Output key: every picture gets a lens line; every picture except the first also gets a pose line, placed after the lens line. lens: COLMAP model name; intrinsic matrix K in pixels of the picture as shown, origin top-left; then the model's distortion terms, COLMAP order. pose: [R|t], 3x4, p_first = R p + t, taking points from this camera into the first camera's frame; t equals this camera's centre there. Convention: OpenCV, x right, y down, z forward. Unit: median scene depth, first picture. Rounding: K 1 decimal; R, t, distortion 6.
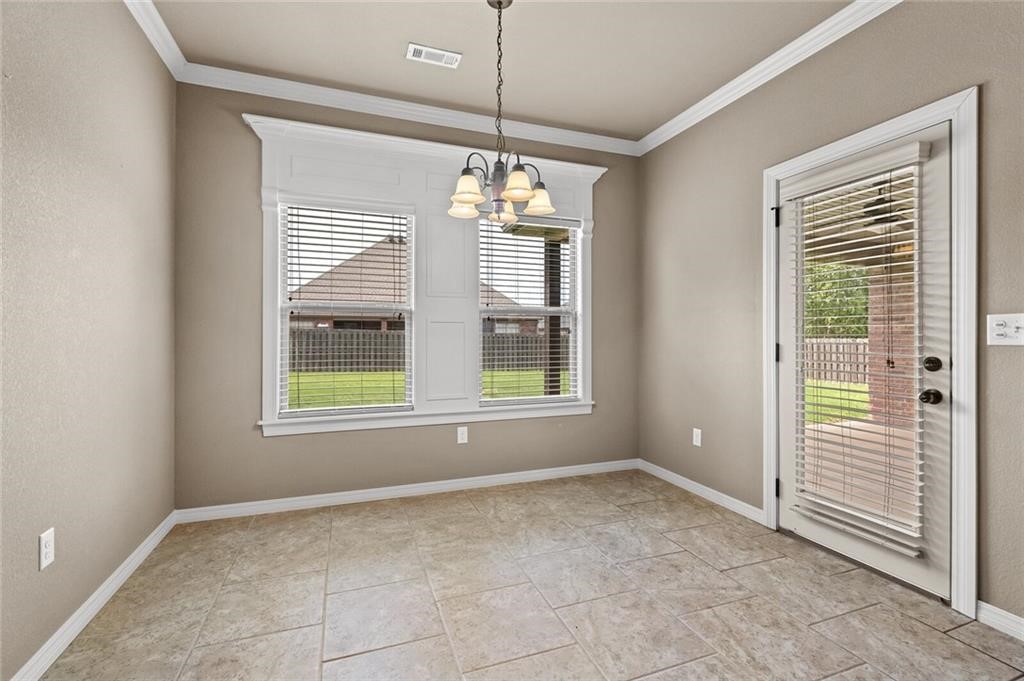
lens RADIAL K [[453.6, 0, 511.2], [0, 453.6, 334.1], [0, 0, 1]] dist [0.004094, -0.000131]
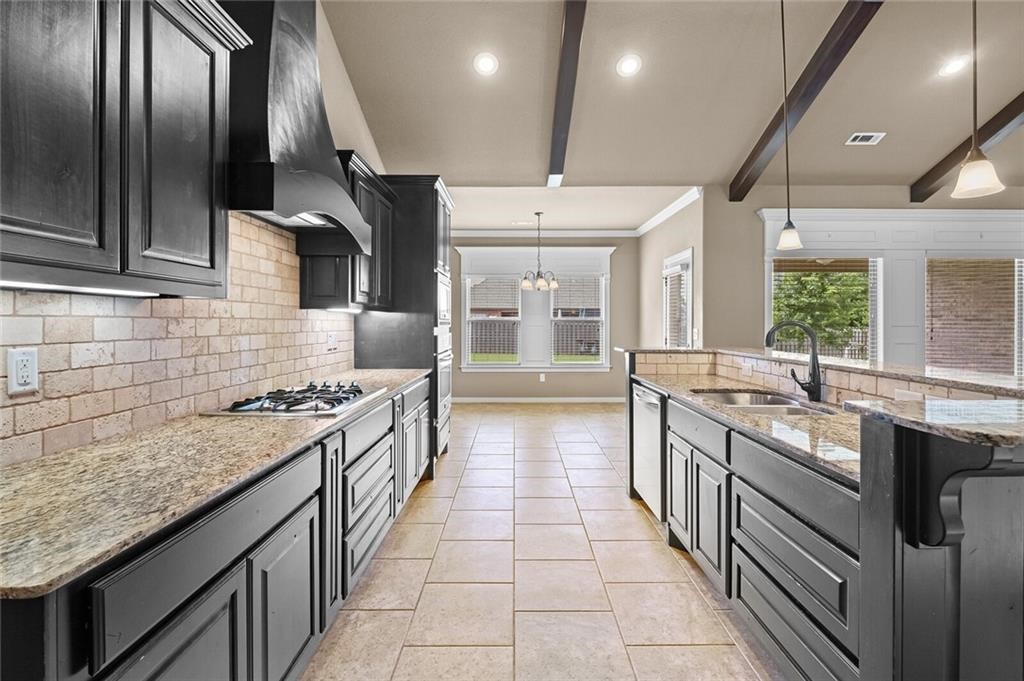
lens RADIAL K [[468.5, 0, 519.5], [0, 468.5, 321.0], [0, 0, 1]] dist [-0.000665, -0.000092]
pose [[0.940232, -0.002502, -0.340526, 0.502557], [0.001694, 0.999995, -0.002670, -0.040322], [0.340531, 0.001934, 0.940231, -1.045290]]
